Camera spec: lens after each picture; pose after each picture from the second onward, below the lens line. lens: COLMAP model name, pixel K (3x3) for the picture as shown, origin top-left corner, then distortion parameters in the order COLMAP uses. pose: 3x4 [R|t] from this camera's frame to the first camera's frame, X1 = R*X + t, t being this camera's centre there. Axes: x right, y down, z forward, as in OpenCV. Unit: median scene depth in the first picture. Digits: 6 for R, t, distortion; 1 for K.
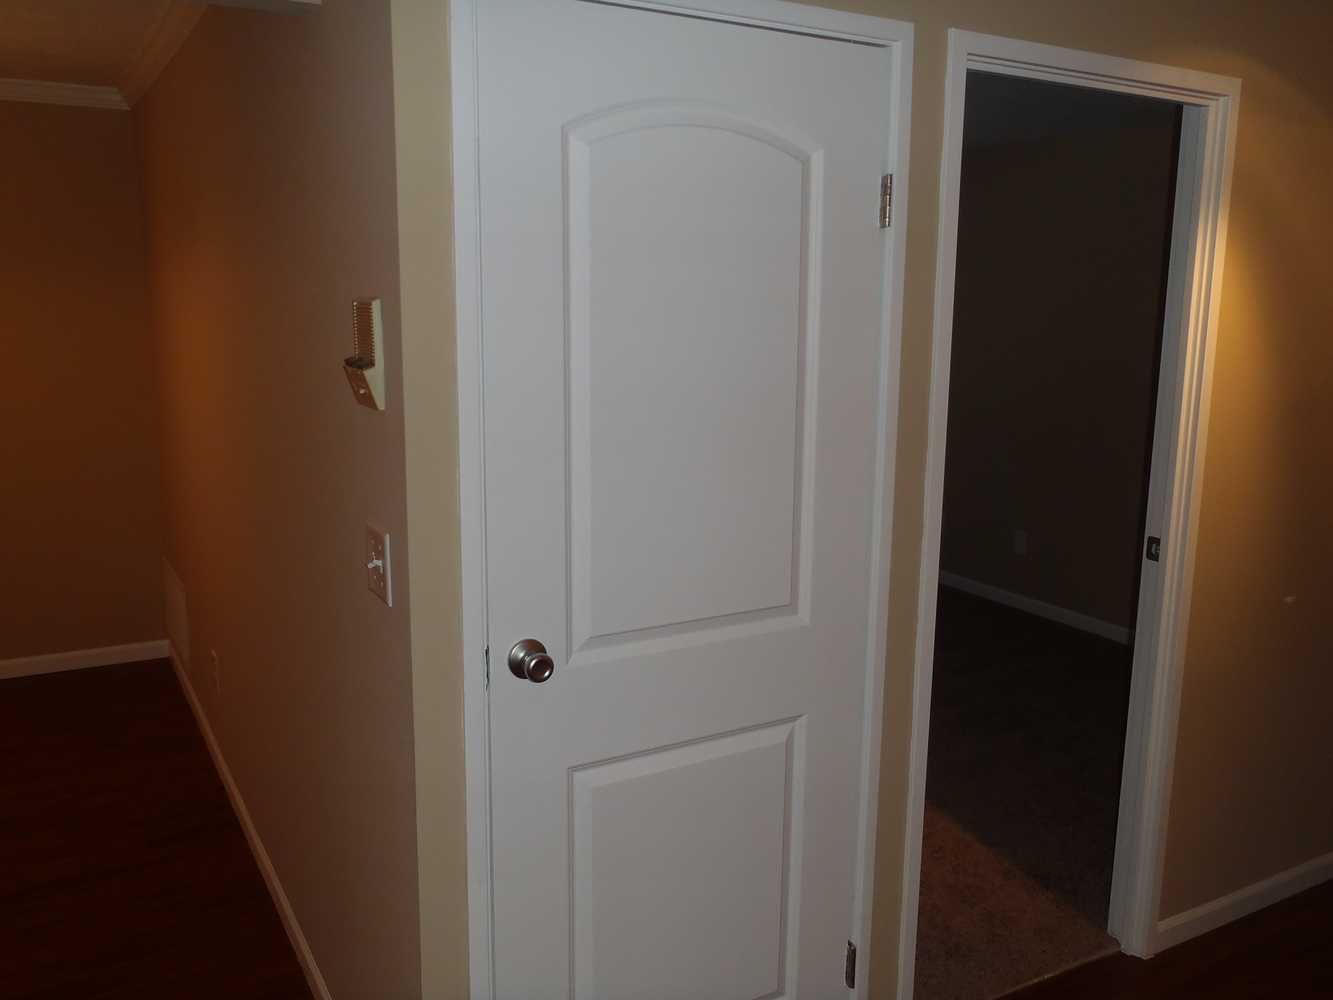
lens RADIAL K [[1128.8, 0, 666.5], [0, 1128.8, 500.0], [0, 0, 1]] dist [-0.003920, 0.010758]
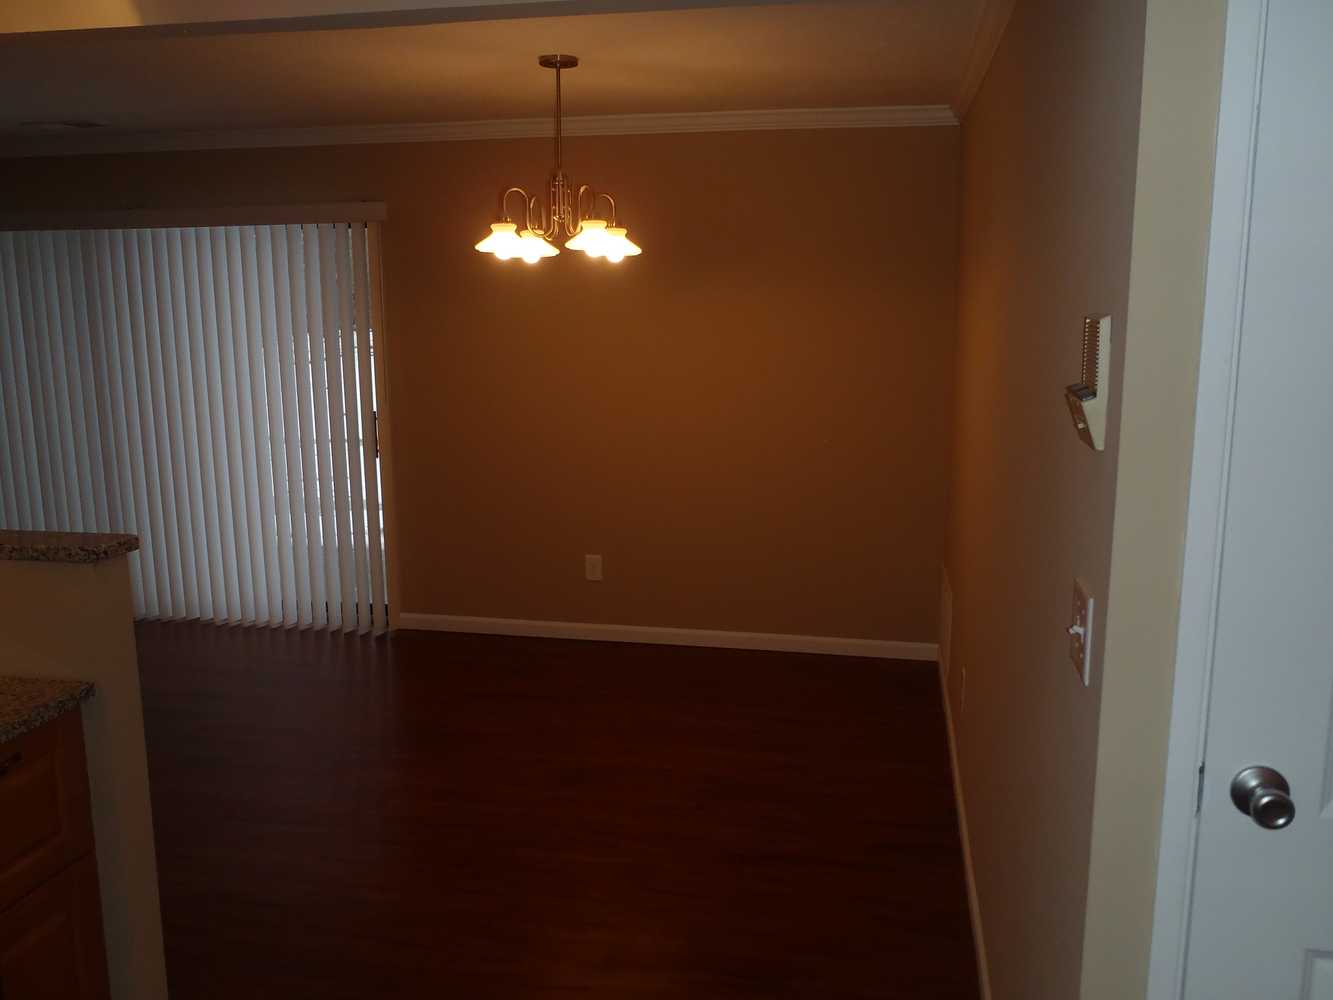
lens RADIAL K [[1128.8, 0, 666.5], [0, 1128.8, 500.0], [0, 0, 1]] dist [-0.003920, 0.010758]
pose [[0.757066, 0.101068, -0.645474, 0.043871], [-0.104178, 0.993996, 0.033450, -0.036633], [0.644979, 0.041920, 0.763049, 0.160372]]
